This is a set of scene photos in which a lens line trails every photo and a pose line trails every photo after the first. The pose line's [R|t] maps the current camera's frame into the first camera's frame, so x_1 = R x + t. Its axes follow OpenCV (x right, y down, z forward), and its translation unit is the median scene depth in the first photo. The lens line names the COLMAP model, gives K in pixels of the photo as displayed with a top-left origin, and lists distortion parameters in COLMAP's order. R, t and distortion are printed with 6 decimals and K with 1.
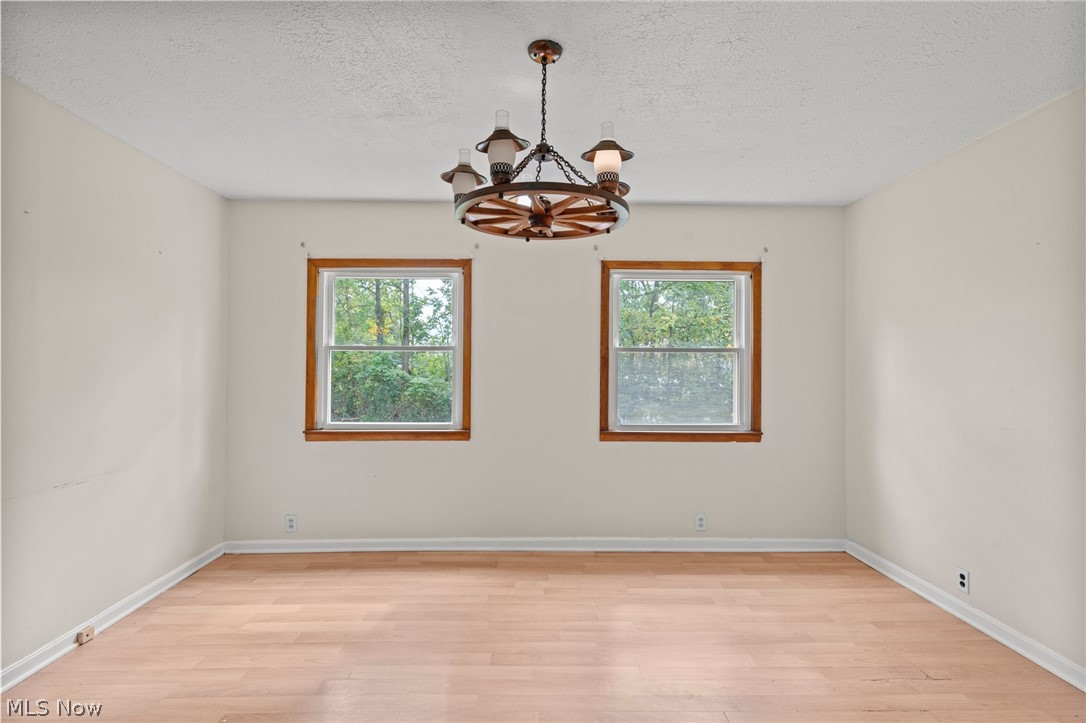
lens RADIAL K [[526.2, 0, 543.0], [0, 526.2, 361.5], [0, 0, 1]] dist [0.002613, 0.000467]
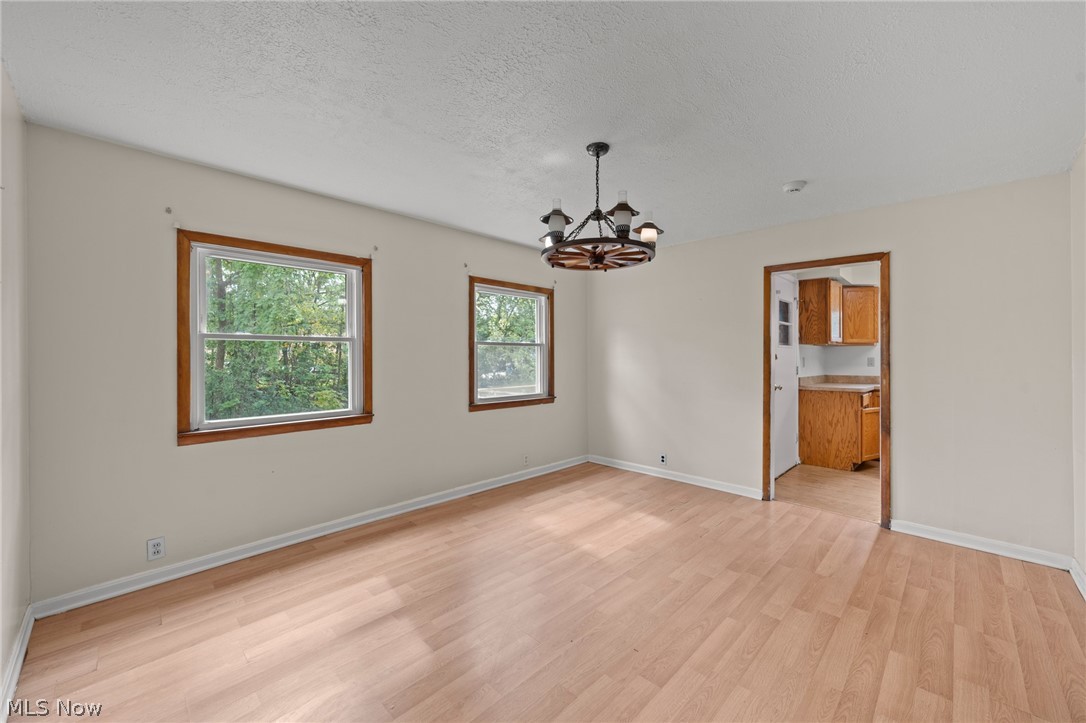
lens RADIAL K [[414.5, 0, 543.0], [0, 414.5, 361.5], [0, 0, 1]] dist [-0.000348, -0.000191]
pose [[0.723111, -0.014332, 0.690583, -0.501567], [-0.001678, 0.999745, 0.022505, -0.000265], [-0.690730, -0.017432, 0.722903, 0.126004]]
